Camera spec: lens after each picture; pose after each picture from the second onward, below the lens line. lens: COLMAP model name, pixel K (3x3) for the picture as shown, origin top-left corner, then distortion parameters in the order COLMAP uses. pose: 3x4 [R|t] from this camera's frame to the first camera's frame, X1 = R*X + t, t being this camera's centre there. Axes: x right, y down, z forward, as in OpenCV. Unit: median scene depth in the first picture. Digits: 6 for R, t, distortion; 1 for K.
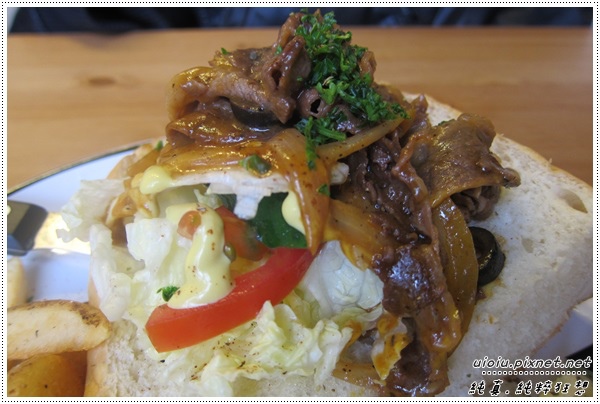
lens RADIAL K [[476.1, 0, 300.0], [0, 476.1, 202.0], [0, 0, 1]] dist [-0.049487, 0.001905]
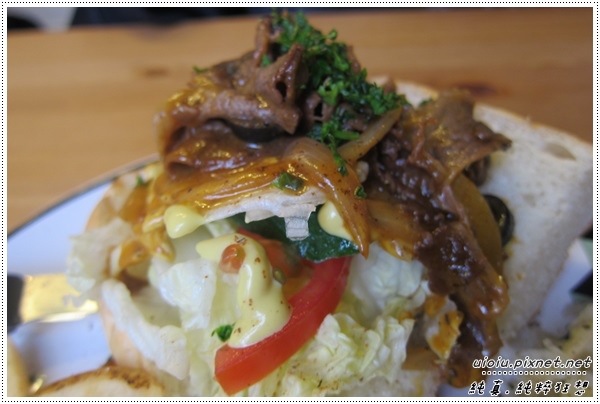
lens RADIAL K [[476.1, 0, 300.0], [0, 476.1, 202.0], [0, 0, 1]] dist [-0.049487, 0.001905]
pose [[0.960494, -0.219173, 0.171508, -0.226499], [0.213693, 0.975619, 0.050020, -0.076972], [-0.178290, -0.011393, 0.983912, 0.036940]]
